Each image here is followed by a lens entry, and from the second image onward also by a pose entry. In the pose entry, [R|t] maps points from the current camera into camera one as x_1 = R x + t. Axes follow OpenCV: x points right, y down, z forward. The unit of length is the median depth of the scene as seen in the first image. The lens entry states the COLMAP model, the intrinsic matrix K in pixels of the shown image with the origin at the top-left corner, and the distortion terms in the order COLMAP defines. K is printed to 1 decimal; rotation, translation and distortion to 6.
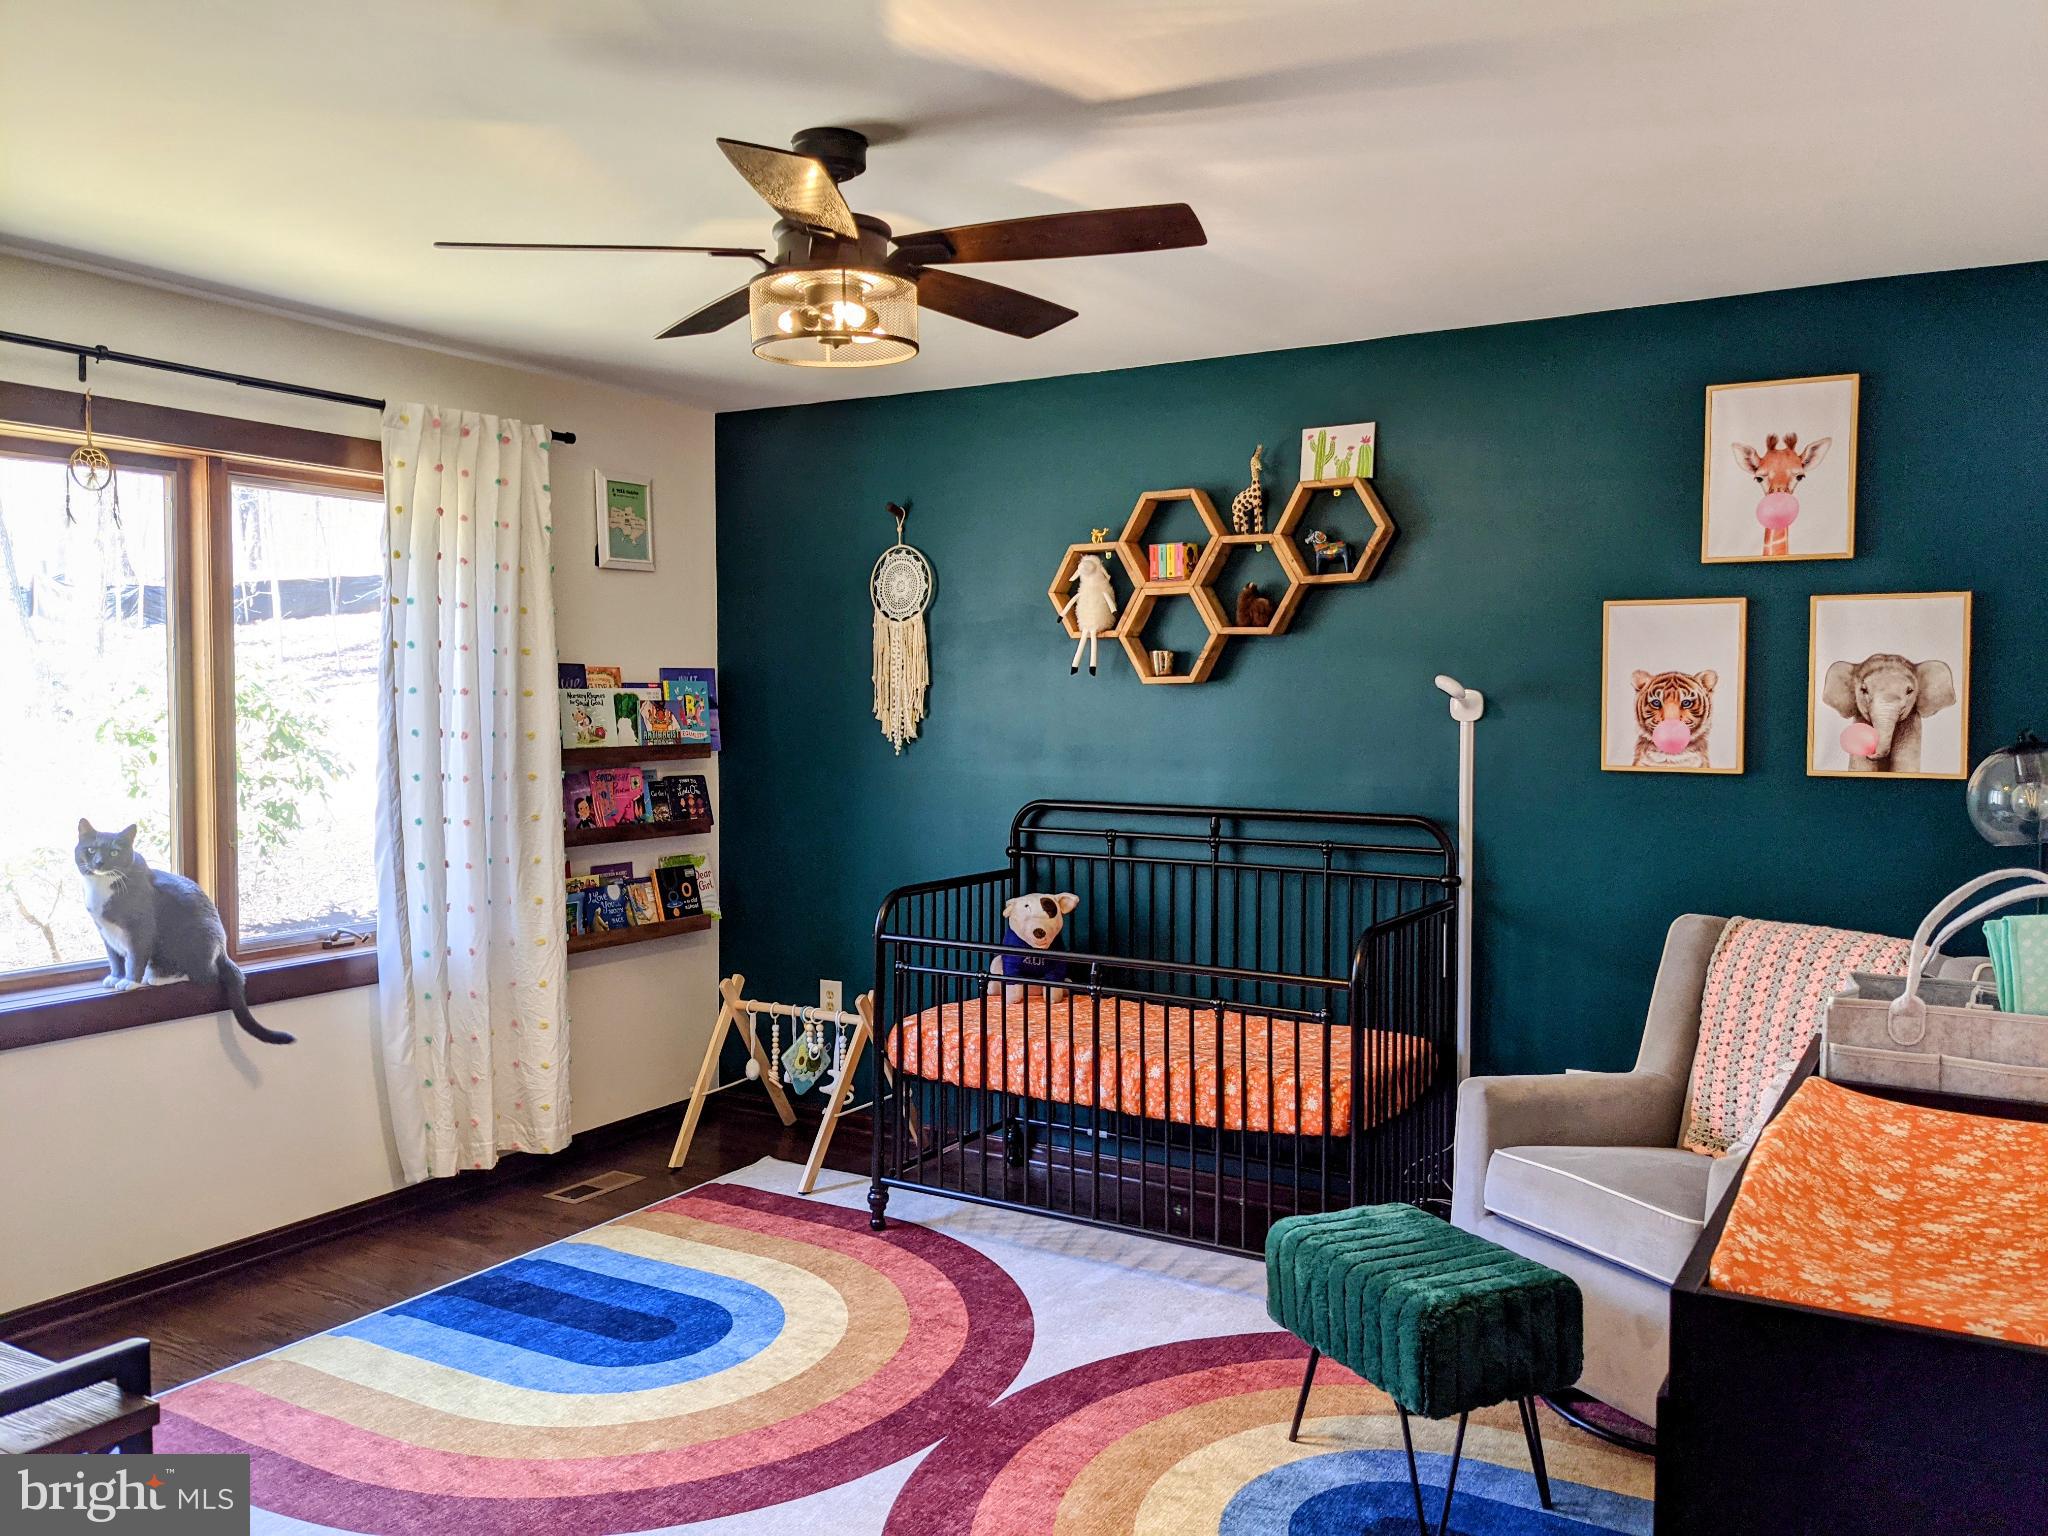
lens RADIAL K [[1575.2, 0, 1024.7], [0, 1575.2, 749.4], [0, 0, 1]] dist [-0.044566, -0.005360]
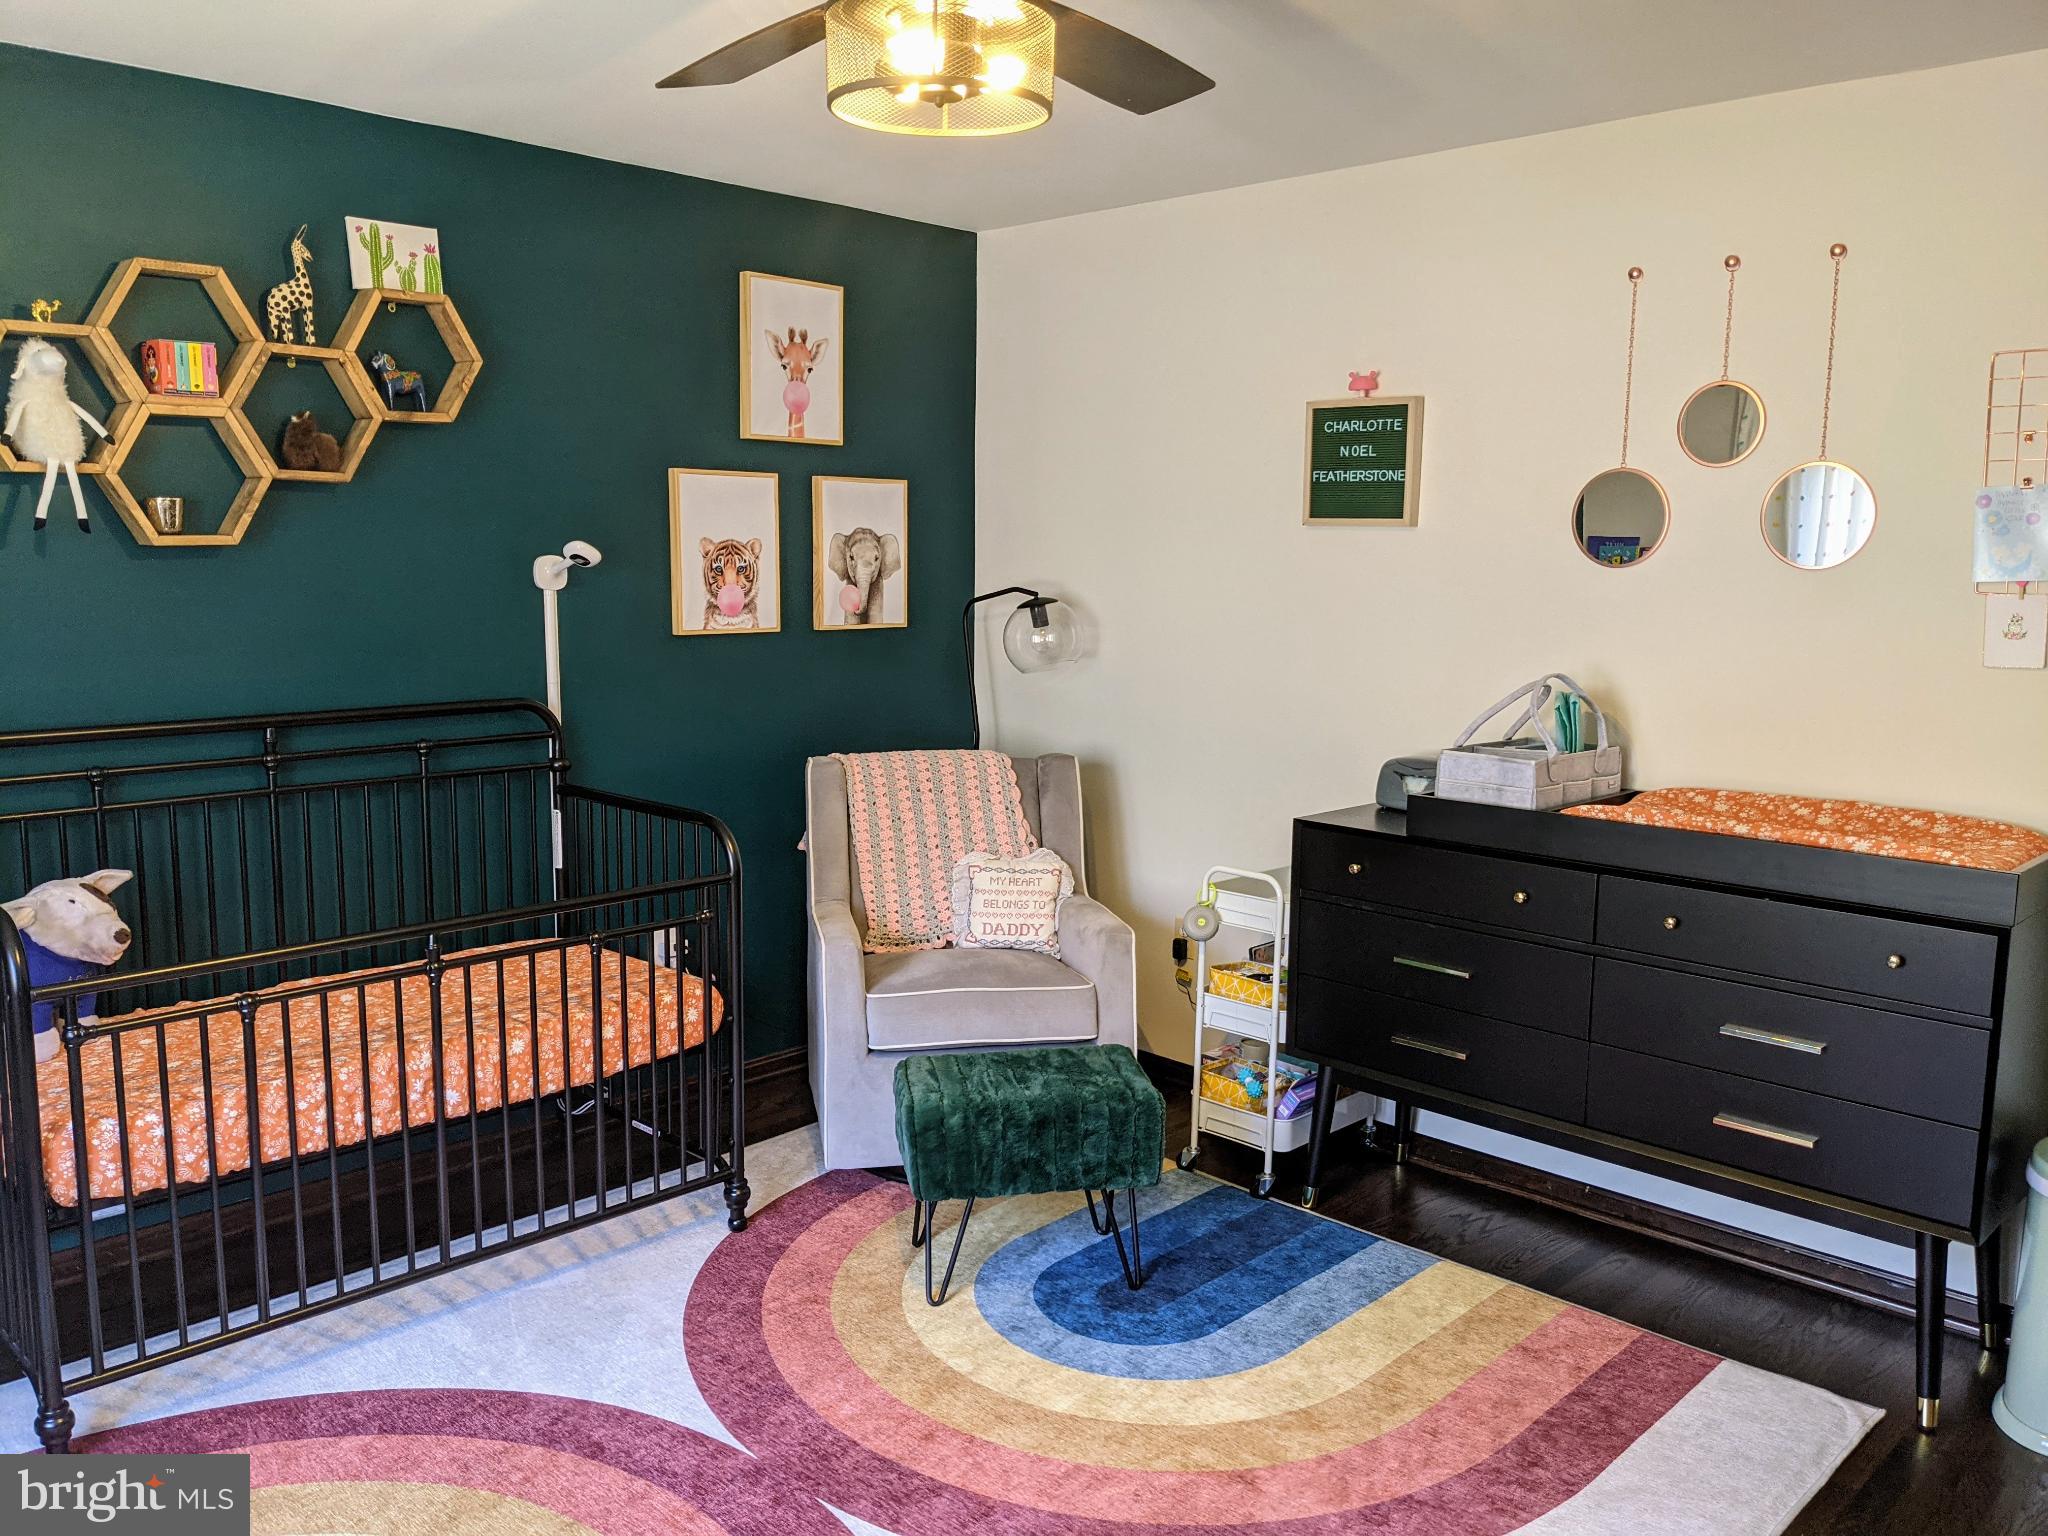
lens RADIAL K [[1582.9, 0, 1024.0], [0, 1582.9, 768.0], [0, 0, 1]] dist [-0.023668, -0.005818]
pose [[0.208315, -0.136485, 0.968492, -0.611262], [0.014680, 0.990540, 0.136434, -0.039400], [-0.977952, -0.014204, 0.208348, 0.575155]]
